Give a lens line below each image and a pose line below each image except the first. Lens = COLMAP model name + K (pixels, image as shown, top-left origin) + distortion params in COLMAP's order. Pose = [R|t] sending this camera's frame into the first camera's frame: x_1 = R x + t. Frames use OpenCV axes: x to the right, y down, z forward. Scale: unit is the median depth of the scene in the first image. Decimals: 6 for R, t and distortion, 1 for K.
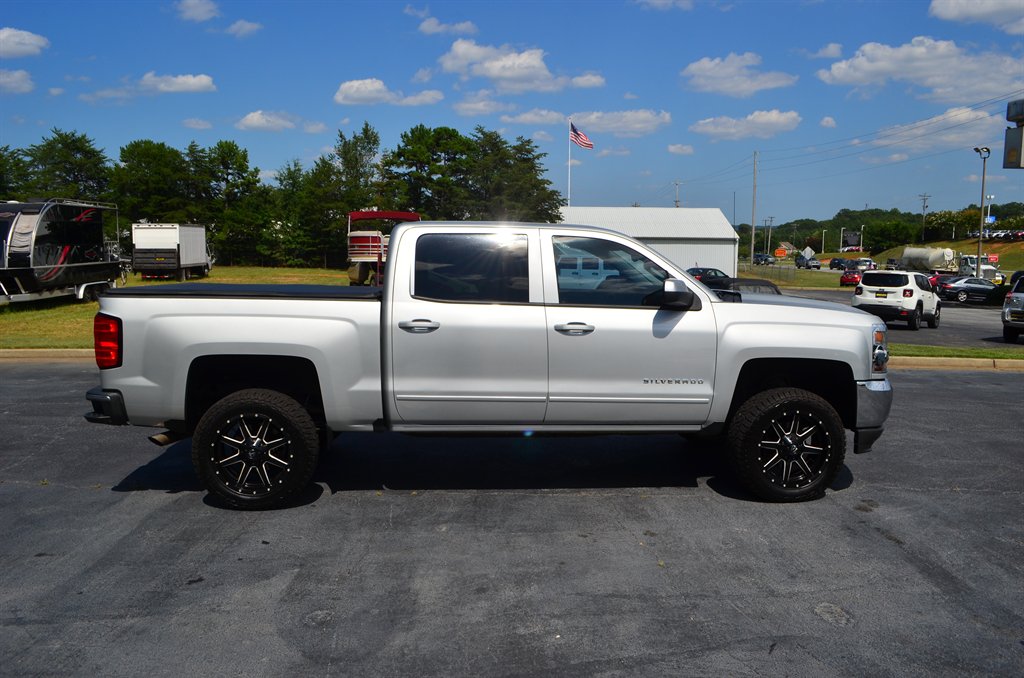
lens RADIAL K [[821.1, 0, 534.7], [0, 821.1, 387.6], [0, 0, 1]] dist [-0.090697, 0.017684]
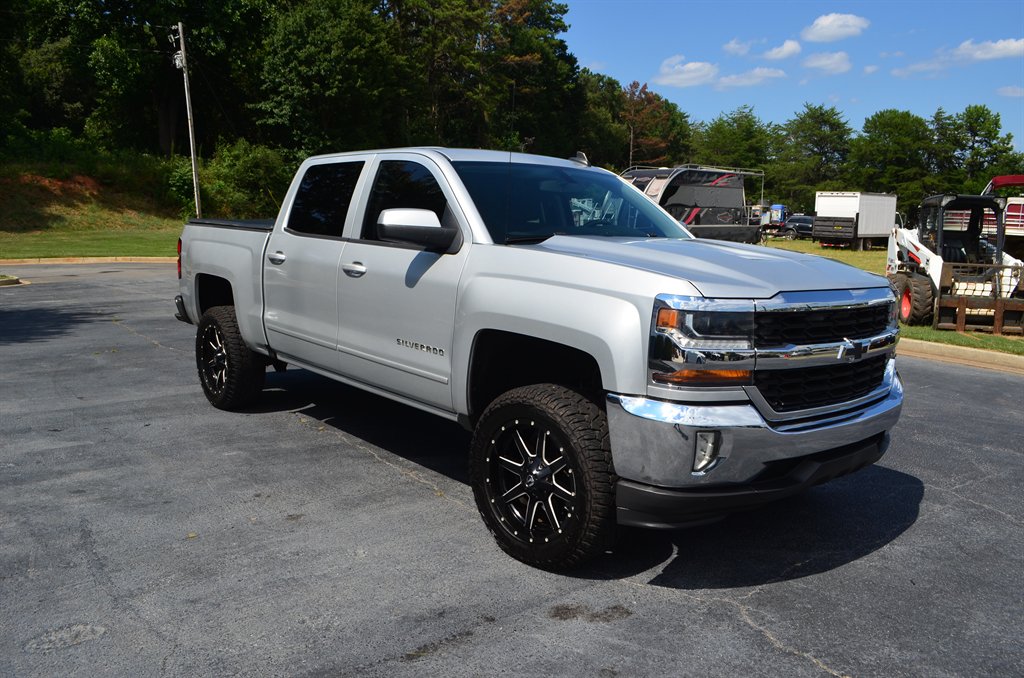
lens RADIAL K [[821.1, 0, 512.6], [0, 821.1, 386.9], [0, 0, 1]] dist [-0.090697, 0.017684]
pose [[0.581174, 0.168496, -0.796145, 0.127009], [-0.145870, 0.984054, 0.101782, -0.009315], [0.800599, 0.056981, 0.596485, 0.095908]]
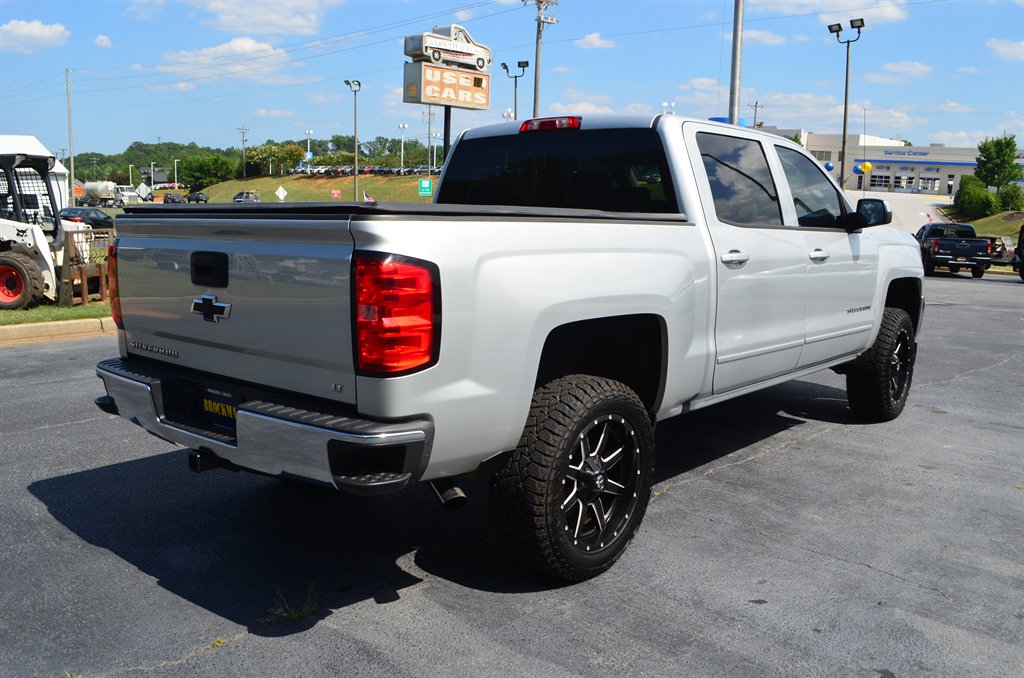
lens RADIAL K [[889.6, 0, 531.7], [0, 889.6, 378.7], [0, 0, 1]] dist [-0.076540, 0.015776]
pose [[0.704191, -0.136274, 0.696810, -0.123947], [0.104679, 0.990610, 0.087944, -0.008631], [-0.702252, 0.011012, 0.711843, 0.084400]]
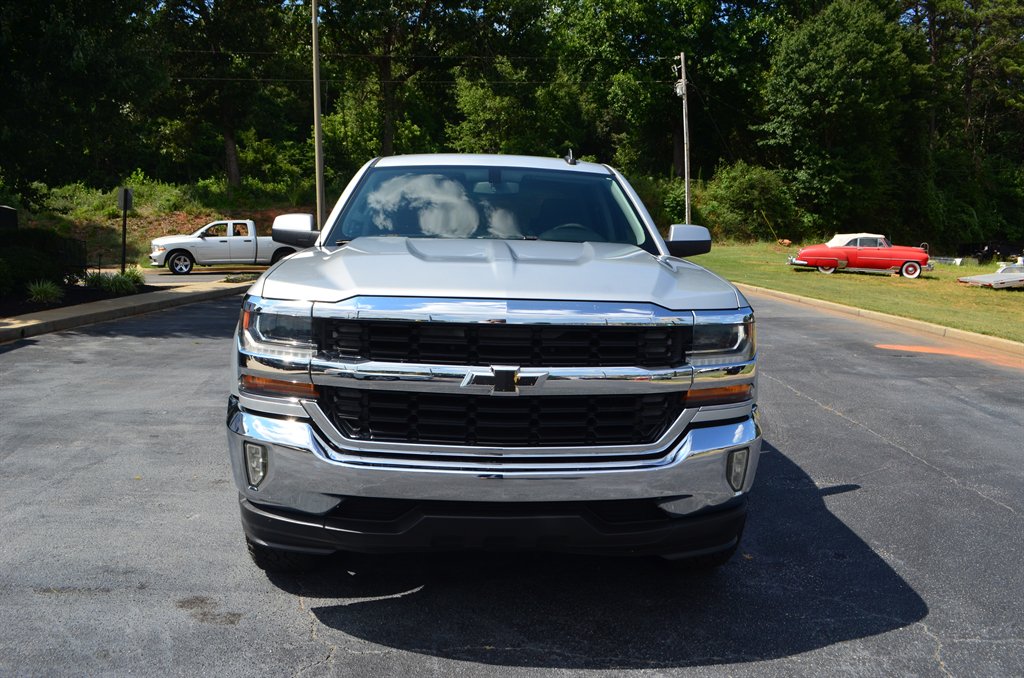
lens RADIAL K [[821.1, 0, 508.7], [0, 821.1, 377.9], [0, 0, 1]] dist [-0.090697, 0.017684]
pose [[-0.045924, 0.168379, -0.984652, 0.145743], [-0.176235, 0.968865, 0.173899, -0.022759], [0.983276, 0.181517, -0.014820, 0.186637]]
